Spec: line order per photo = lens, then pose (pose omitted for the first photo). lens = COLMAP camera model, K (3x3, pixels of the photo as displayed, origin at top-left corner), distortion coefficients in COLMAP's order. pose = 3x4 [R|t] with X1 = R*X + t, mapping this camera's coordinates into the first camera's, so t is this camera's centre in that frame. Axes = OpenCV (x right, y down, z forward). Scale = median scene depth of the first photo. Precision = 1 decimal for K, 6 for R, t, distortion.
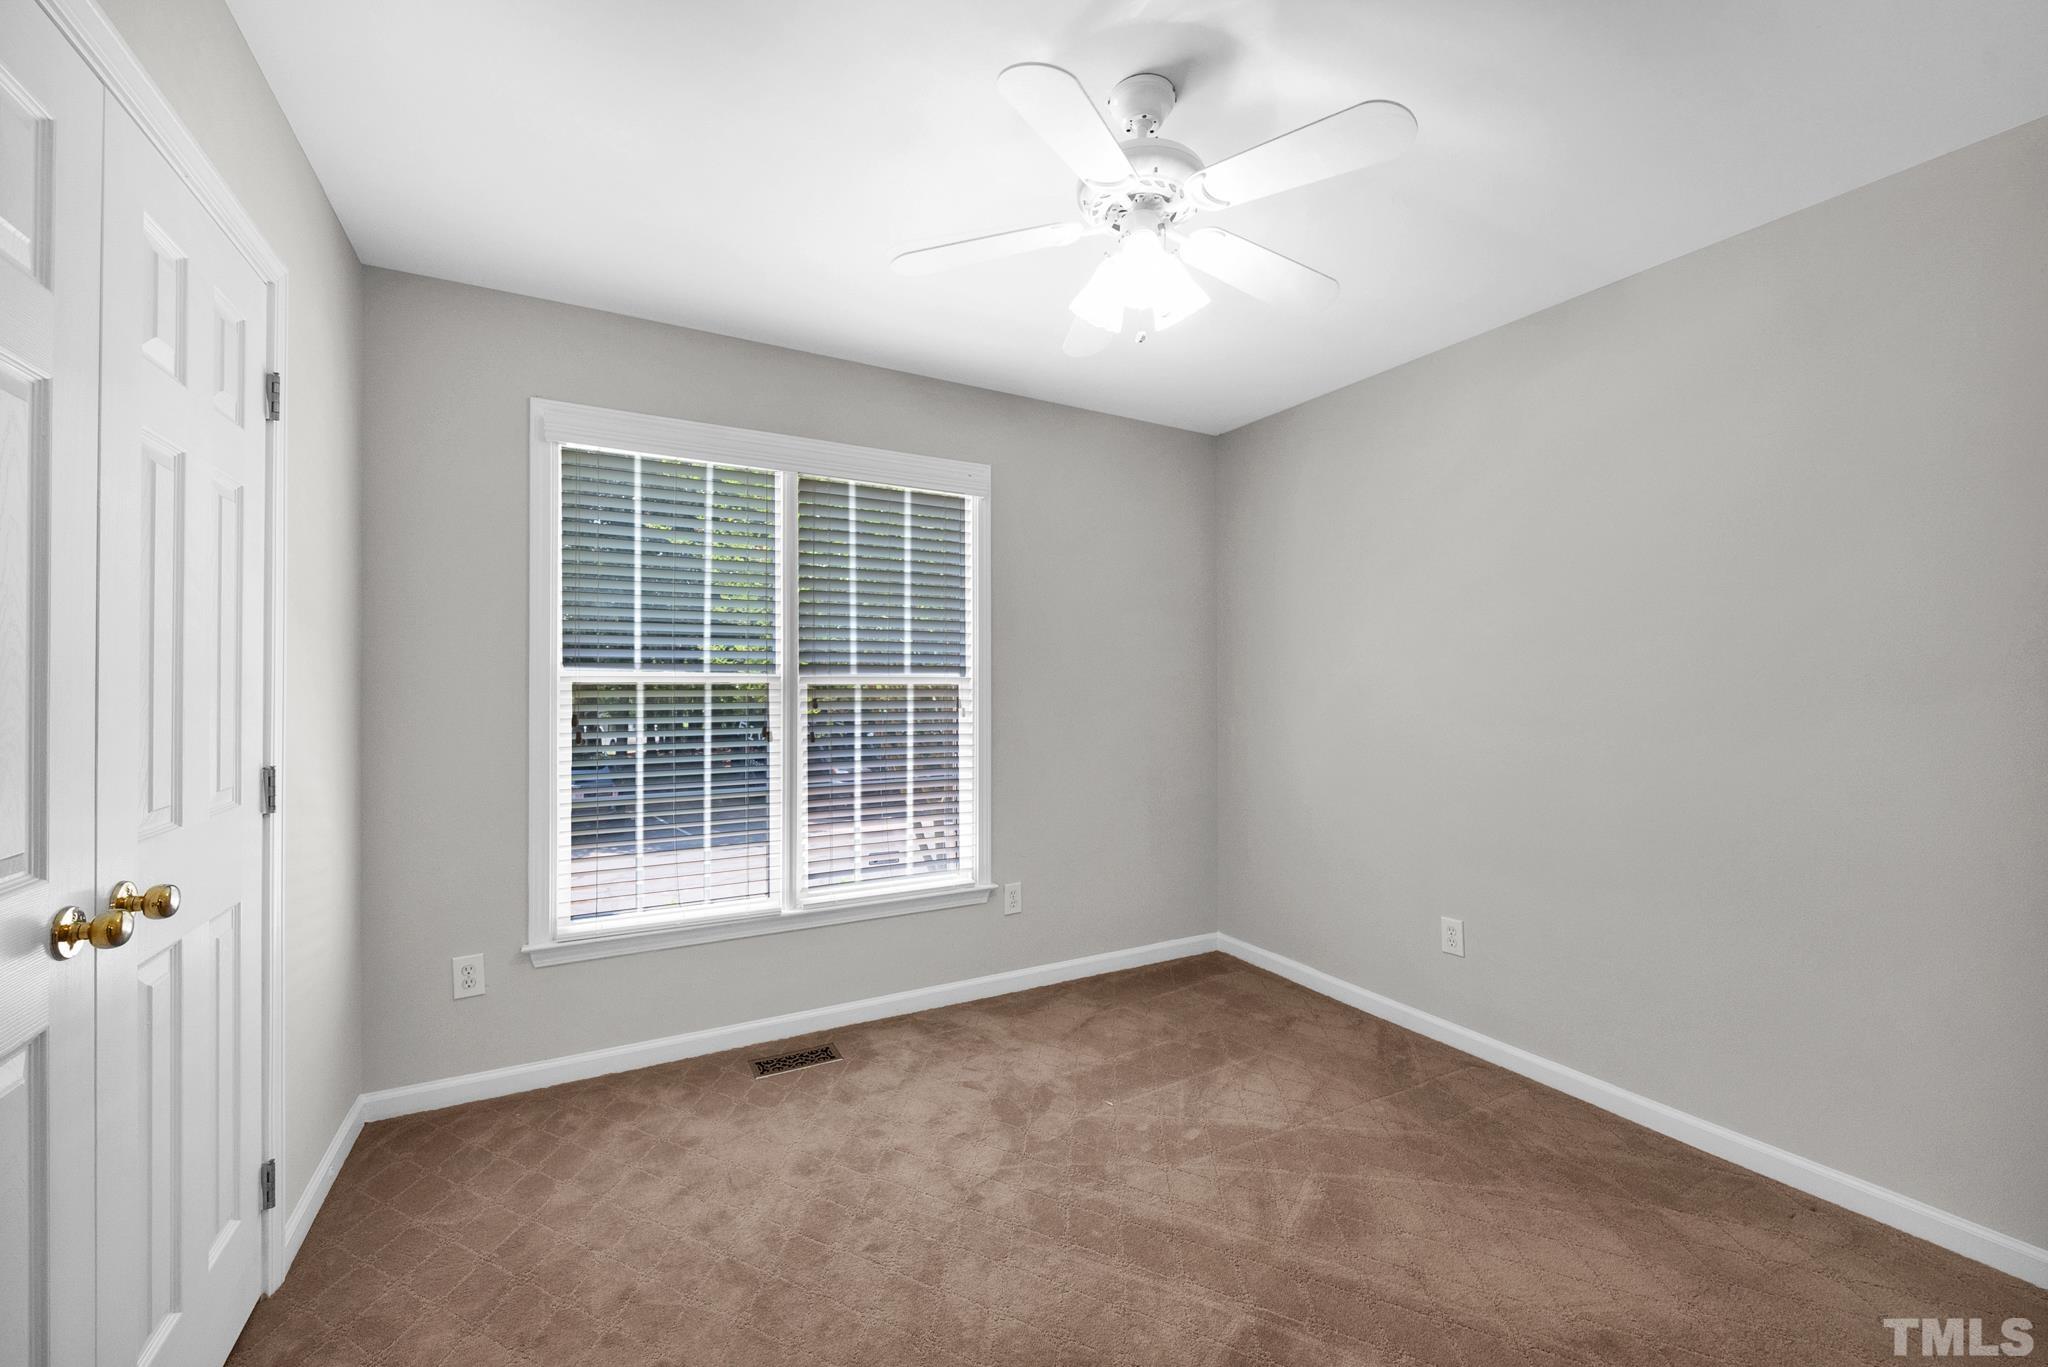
lens RADIAL K [[786.8, 0, 1024.0], [0, 786.8, 683.5], [0, 0, 1]] dist [0.000116, -0.000067]
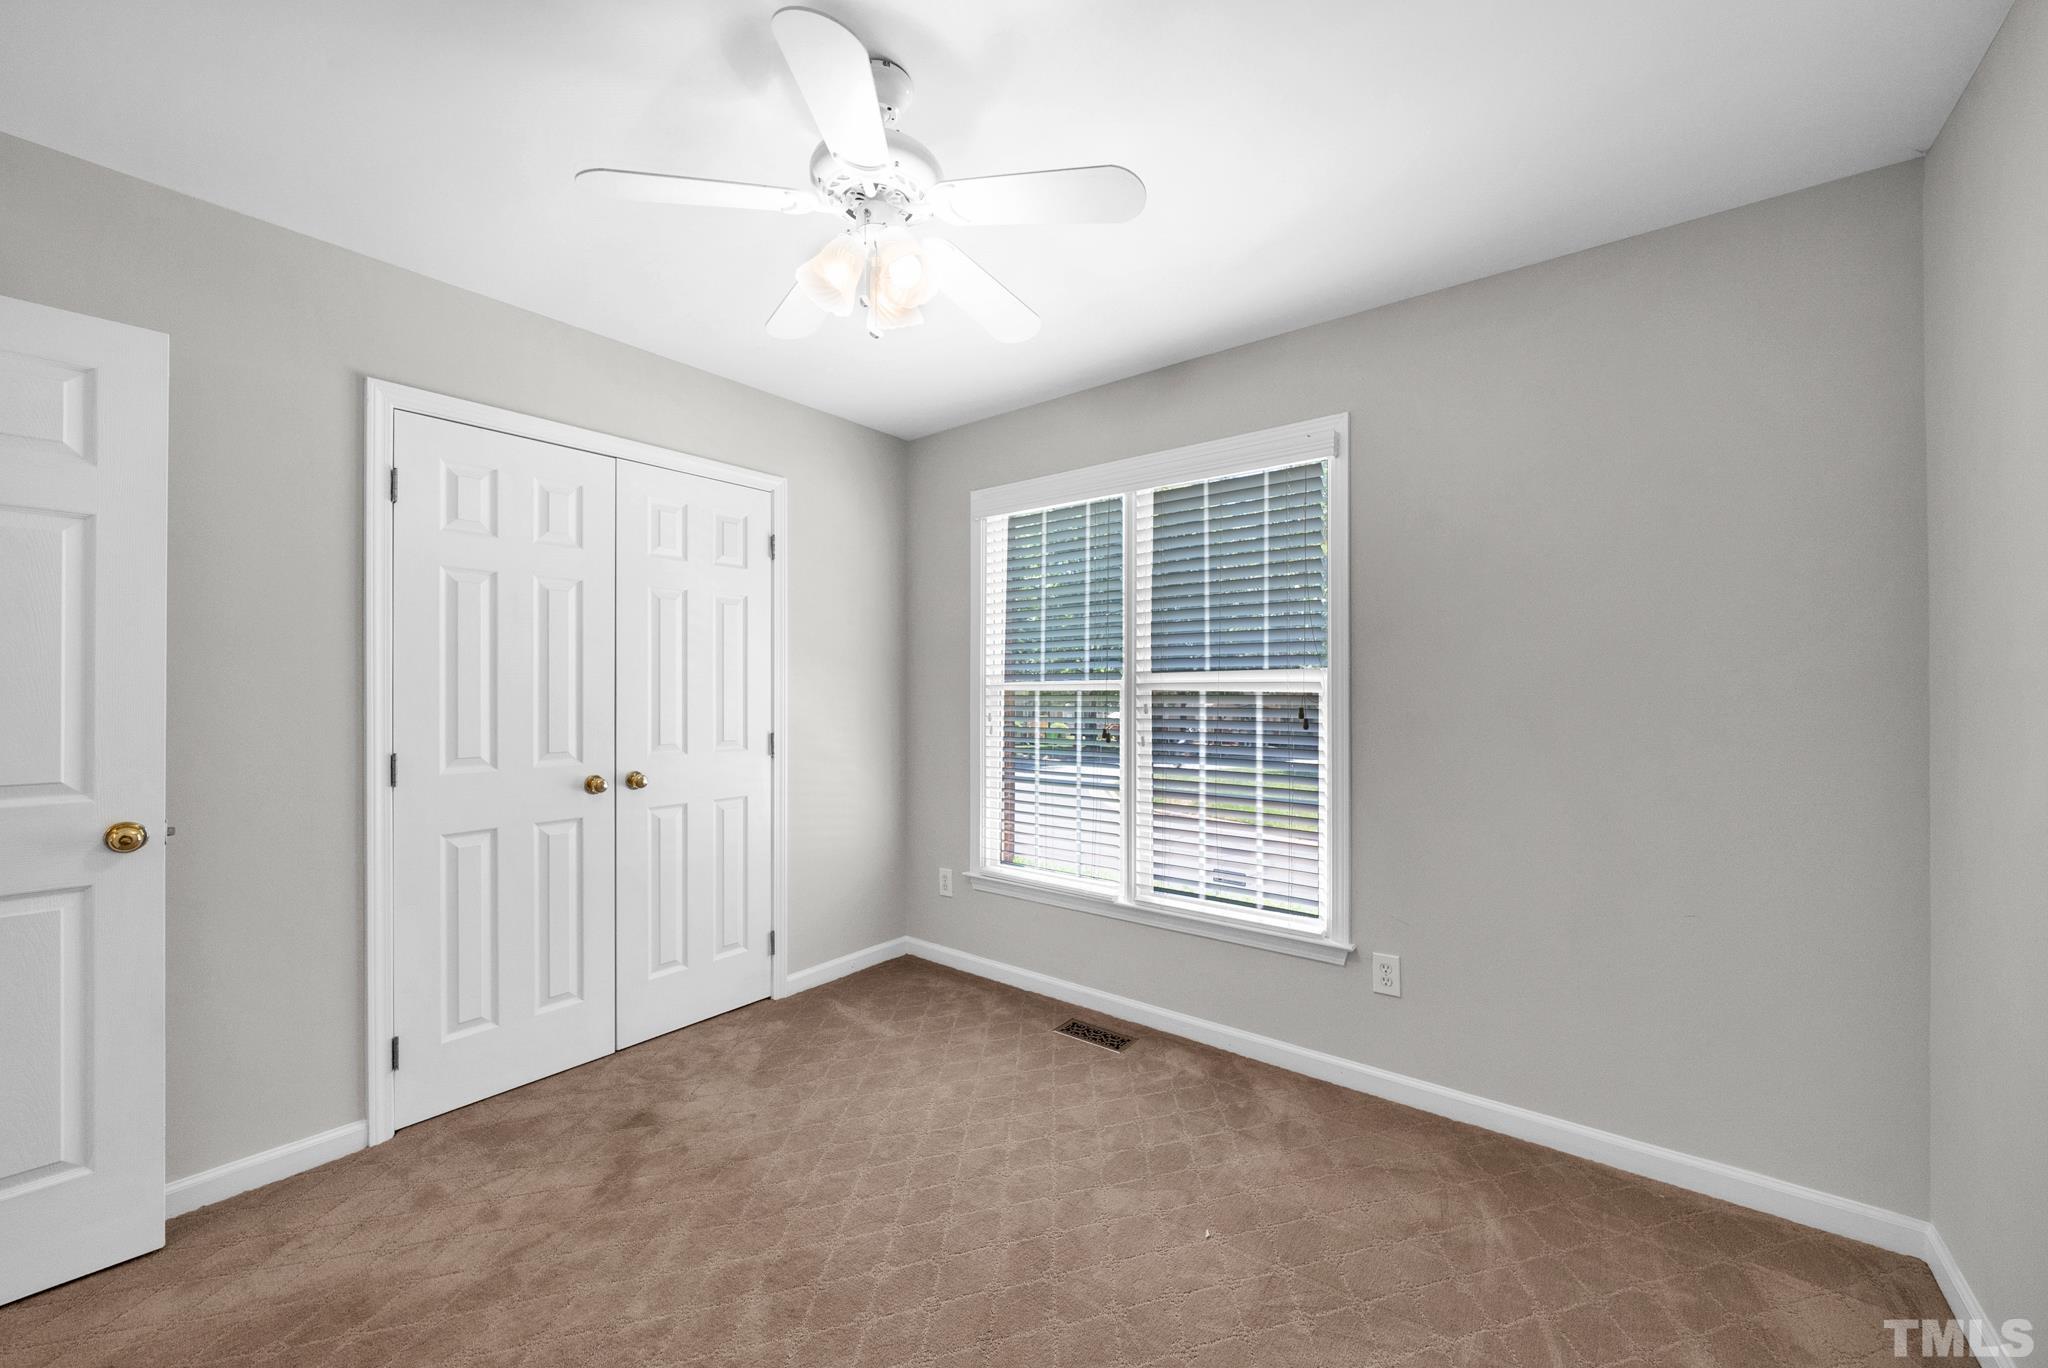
lens RADIAL K [[776.9, 0, 1023.1], [0, 776.9, 695.2], [0, 0, 1]] dist [0.000318, -0.000065]
pose [[0.393549, -0.000284, -0.919304, 0.617935], [0.004133, 0.999990, 0.001461, 0.004787], [0.919294, -0.004375, 0.393546, 0.452655]]
